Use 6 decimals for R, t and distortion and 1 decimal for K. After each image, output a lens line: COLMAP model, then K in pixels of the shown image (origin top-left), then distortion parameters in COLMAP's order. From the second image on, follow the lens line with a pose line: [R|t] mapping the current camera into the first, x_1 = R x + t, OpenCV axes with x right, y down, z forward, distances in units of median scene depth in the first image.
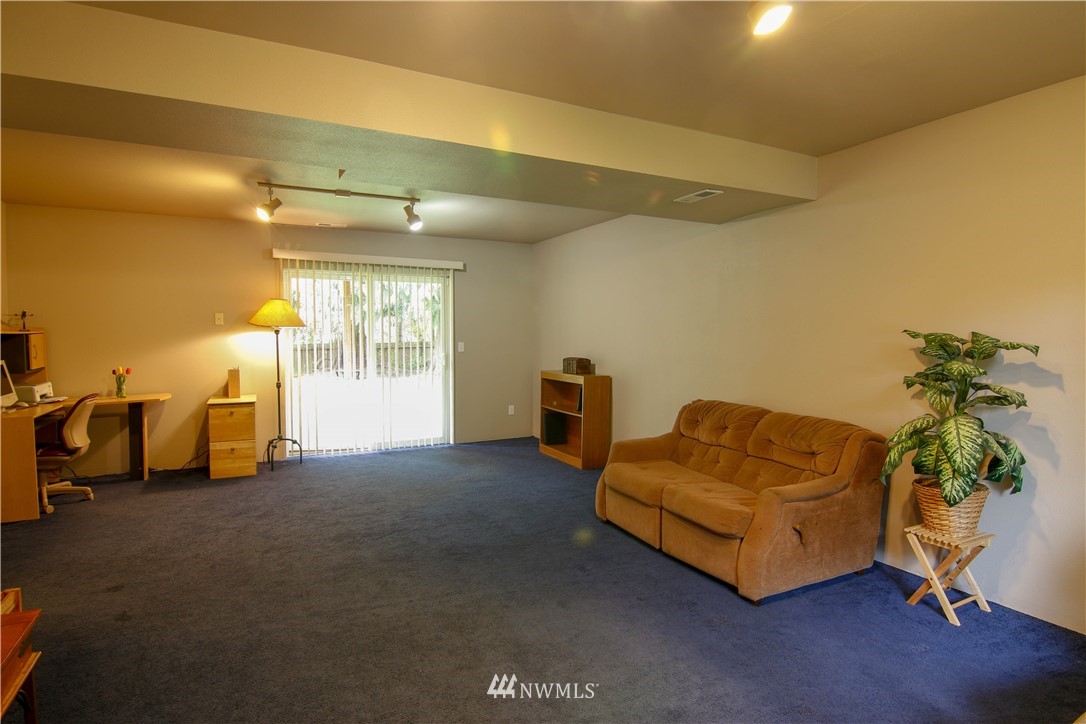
lens RADIAL K [[574.4, 0, 546.0], [0, 574.4, 358.5], [0, 0, 1]] dist [-0.005801, -0.010639]
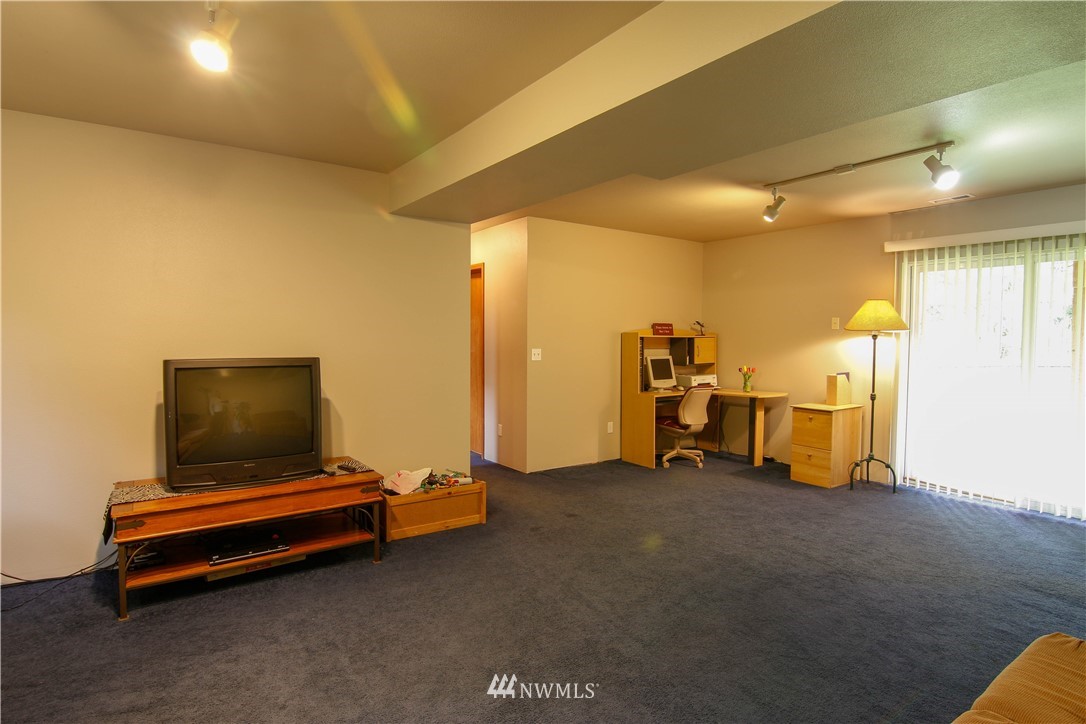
lens RADIAL K [[574.4, 0, 546.0], [0, 574.4, 358.5], [0, 0, 1]] dist [-0.005801, -0.010639]
pose [[0.136526, 0.036797, -0.989953, 0.396463], [-0.050255, 0.998280, 0.030175, -0.016538], [0.989361, 0.045631, 0.138140, 0.448854]]
